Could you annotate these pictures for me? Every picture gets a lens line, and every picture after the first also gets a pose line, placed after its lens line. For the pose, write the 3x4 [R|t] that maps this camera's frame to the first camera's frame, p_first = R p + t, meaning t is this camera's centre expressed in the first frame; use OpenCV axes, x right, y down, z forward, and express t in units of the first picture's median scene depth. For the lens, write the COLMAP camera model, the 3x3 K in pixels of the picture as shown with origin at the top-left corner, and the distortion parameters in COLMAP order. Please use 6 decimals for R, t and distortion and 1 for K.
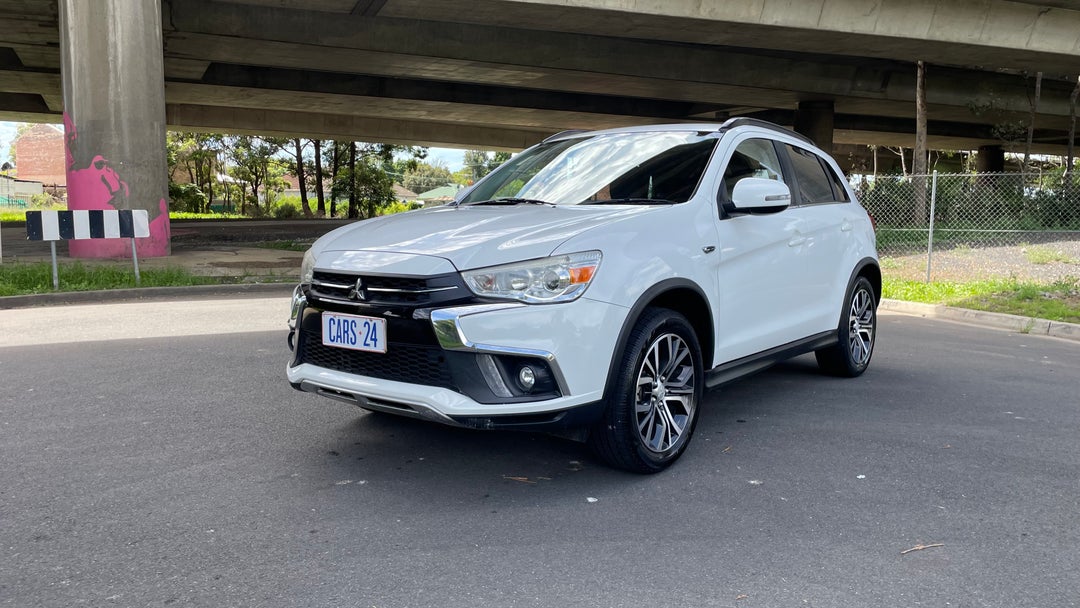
lens RADIAL K [[806.7, 0, 540.0], [0, 806.7, 304.0], [0, 0, 1]] dist [0.081594, -0.102437]
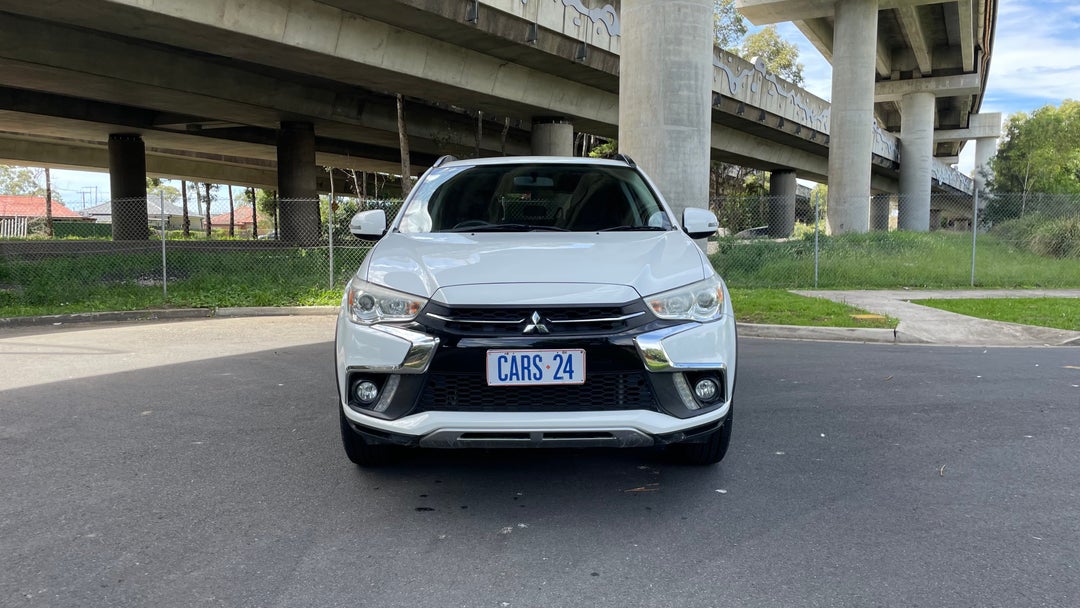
lens RADIAL K [[810.0, 0, 528.2], [0, 810.0, 303.5], [0, 0, 1]] dist [0.094212, -0.126529]
pose [[0.793612, -0.062801, 0.605174, -0.799640], [0.076273, 0.997081, 0.003448, -0.043903], [-0.603624, 0.043422, 0.796086, 0.231733]]
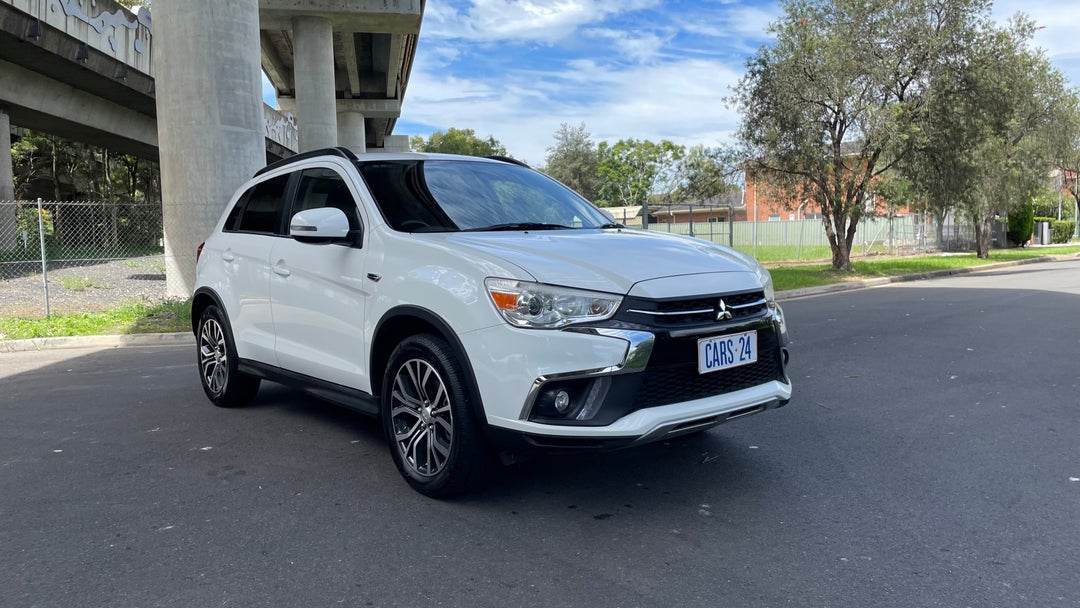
lens RADIAL K [[810.0, 0, 528.2], [0, 810.0, 303.5], [0, 0, 1]] dist [0.094212, -0.126529]
pose [[0.236672, -0.095432, 0.966891, -1.251666], [0.132853, 0.988996, 0.065095, -0.122933], [-0.962464, 0.113048, 0.246746, 0.963692]]
